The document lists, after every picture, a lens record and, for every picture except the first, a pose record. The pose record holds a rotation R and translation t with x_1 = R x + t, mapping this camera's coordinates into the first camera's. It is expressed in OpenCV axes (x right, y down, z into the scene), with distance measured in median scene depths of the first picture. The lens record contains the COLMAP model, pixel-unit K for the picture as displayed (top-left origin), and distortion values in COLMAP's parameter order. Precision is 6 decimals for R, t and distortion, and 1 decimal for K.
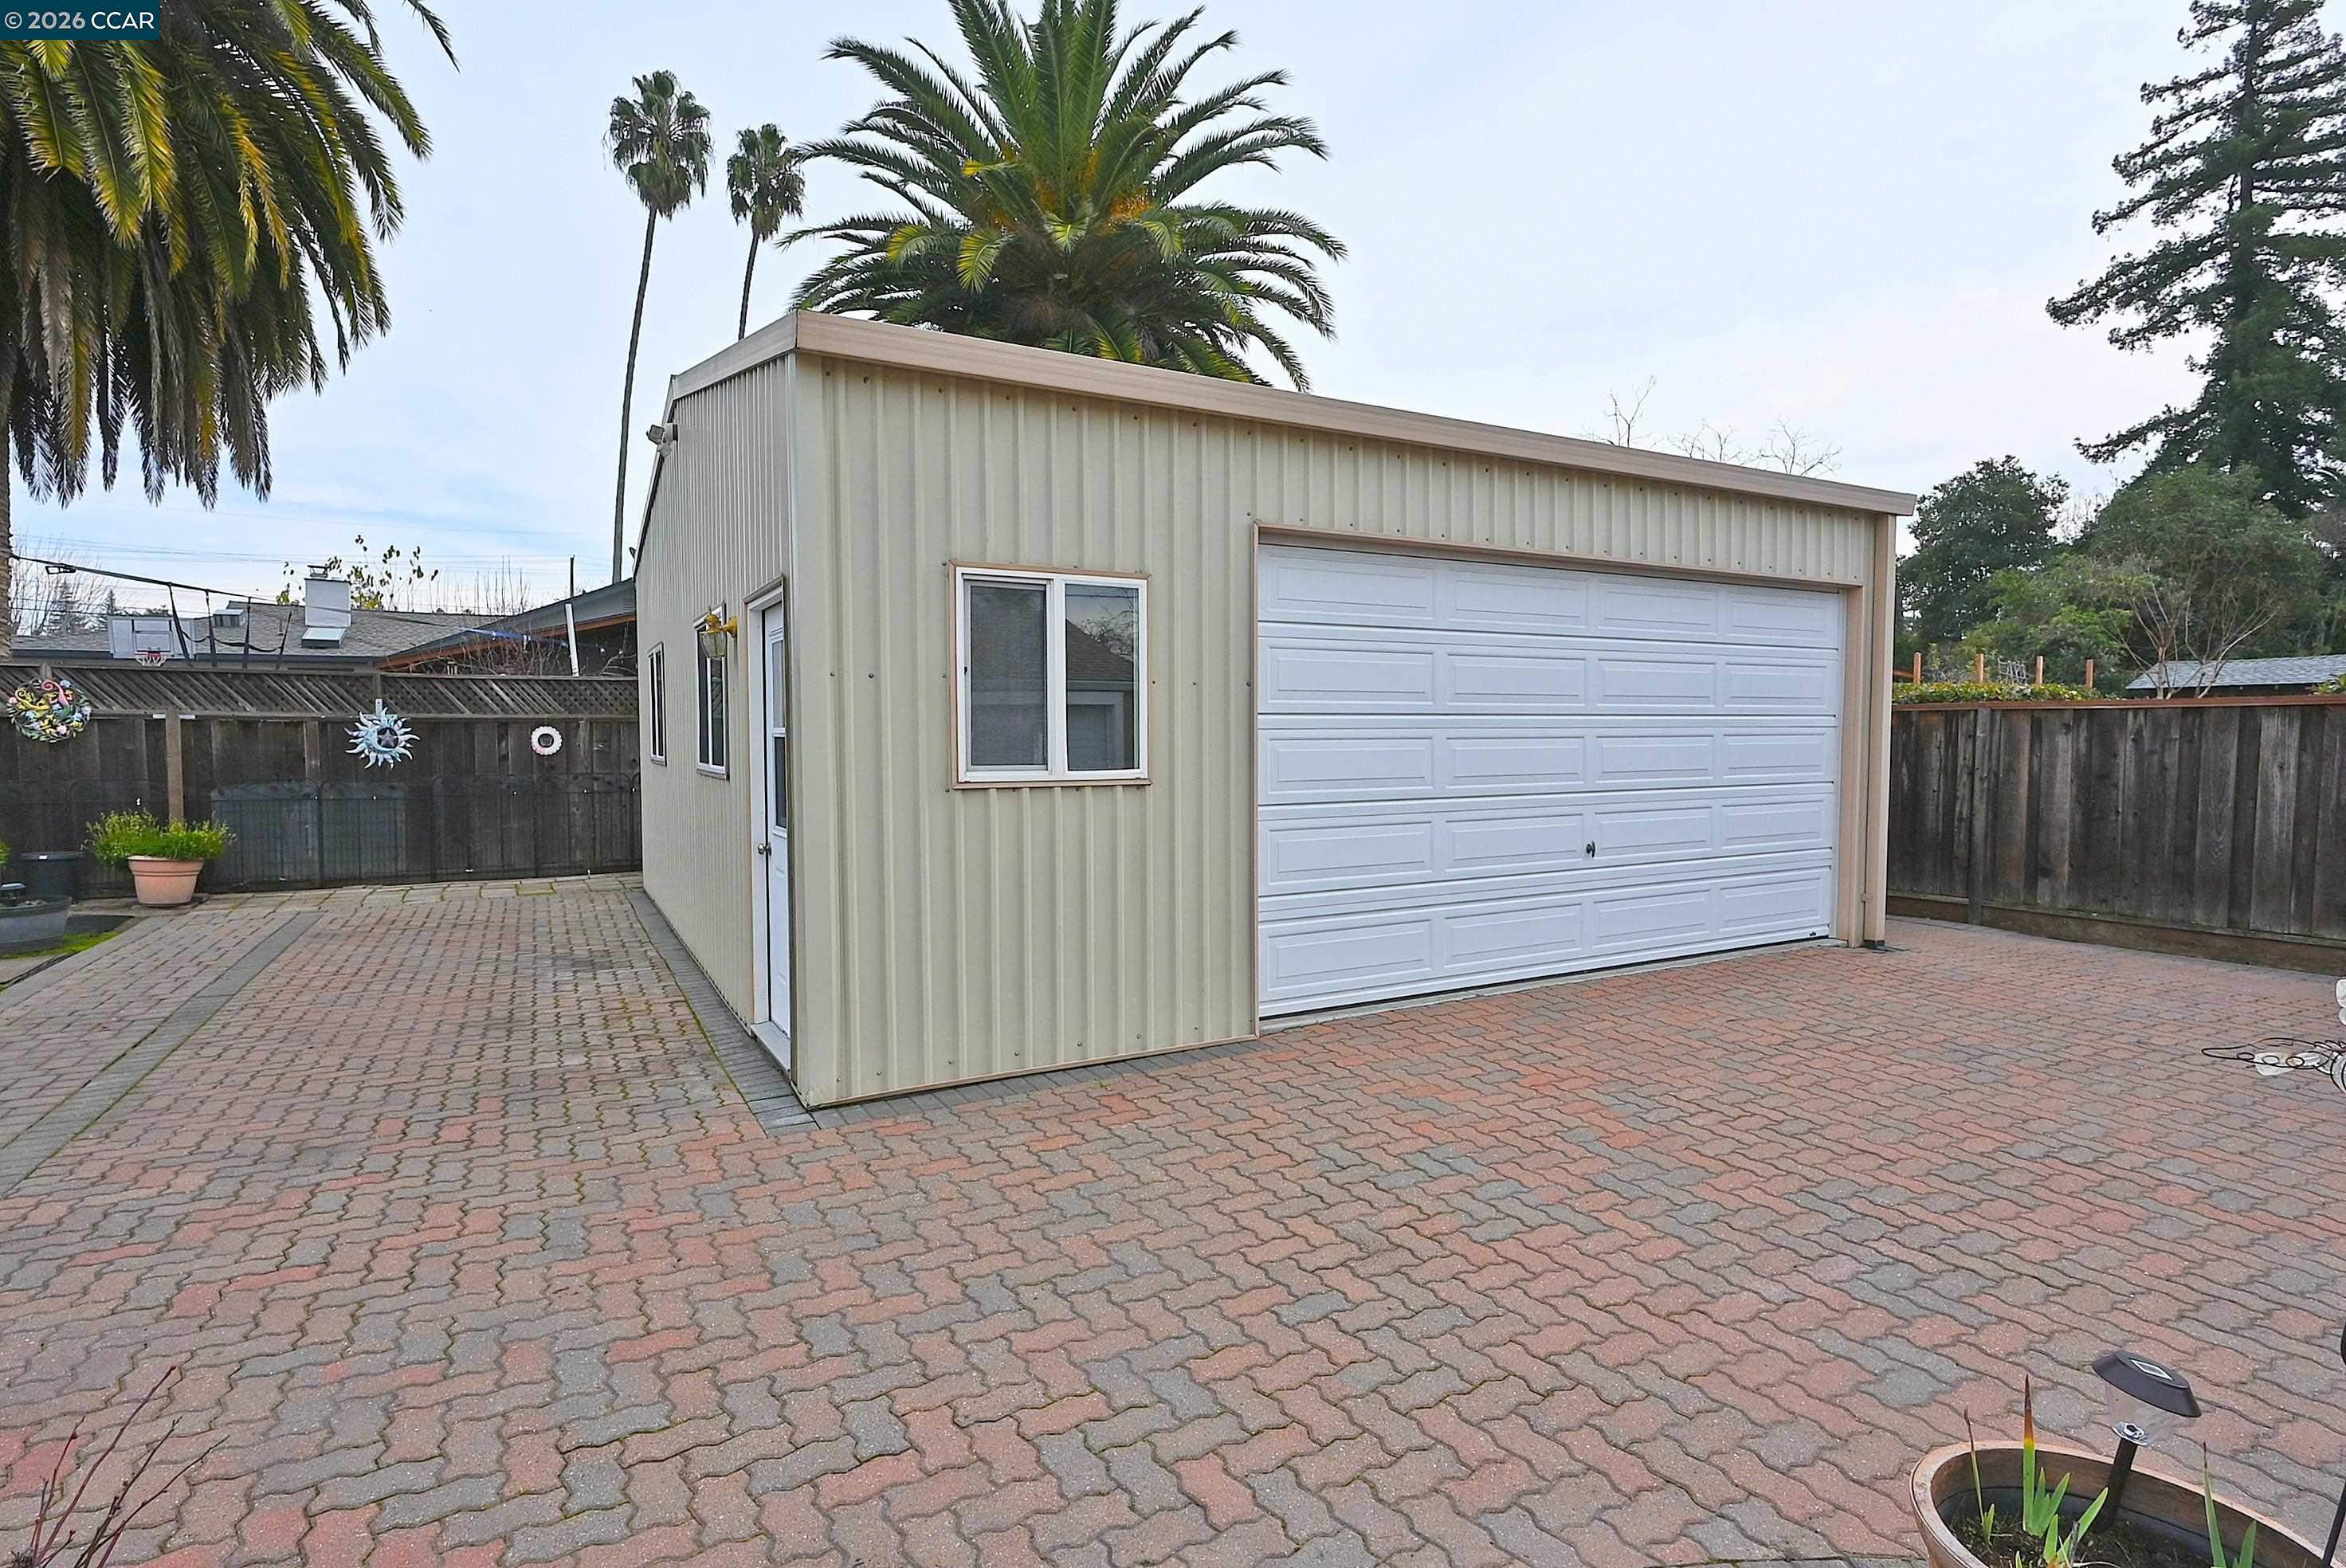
lens RADIAL K [[1190.6, 0, 1173.0], [0, 1190.6, 784.0], [0, 0, 1]] dist [-0.005652, 0.000529]
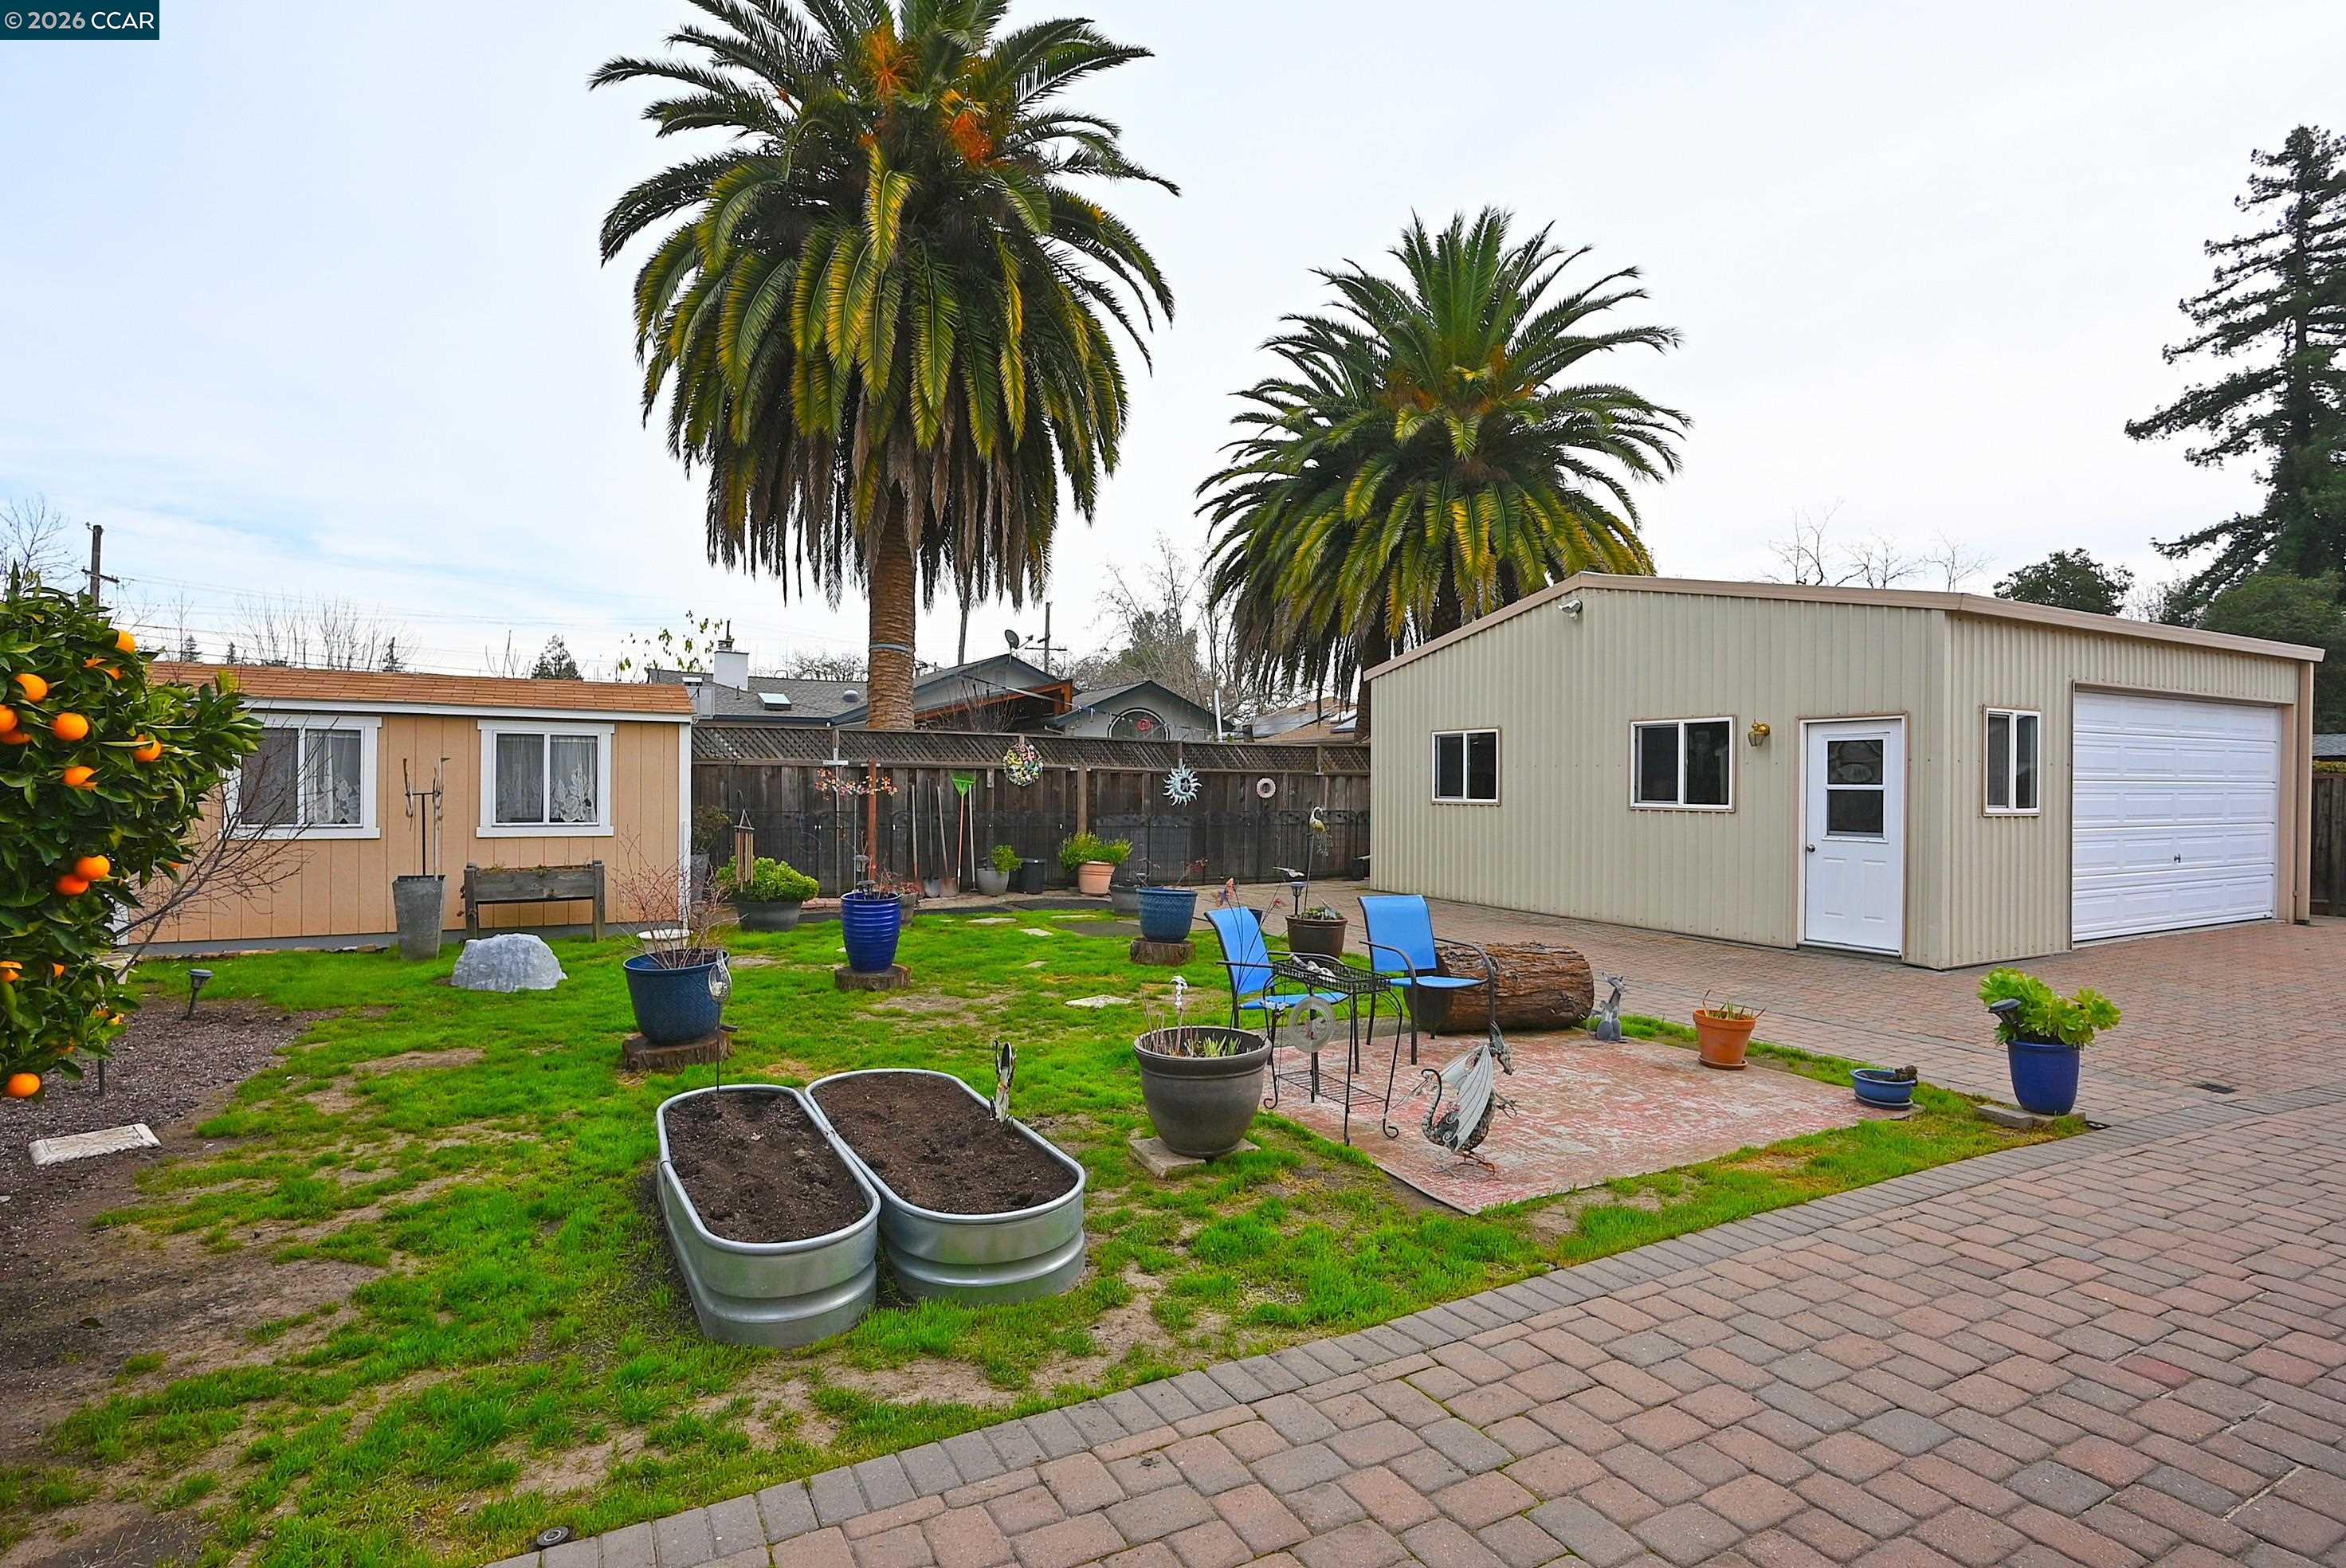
lens RADIAL K [[1155.1, 0, 1173.0], [0, 1155.1, 784.0], [0, 0, 1]] dist [-0.002338, 0.000838]
pose [[0.999945, 0.010238, -0.002479, -0.204171], [-0.010332, 0.999080, -0.041630, 0.005811], [0.002050, 0.041653, 0.999130, -0.126478]]
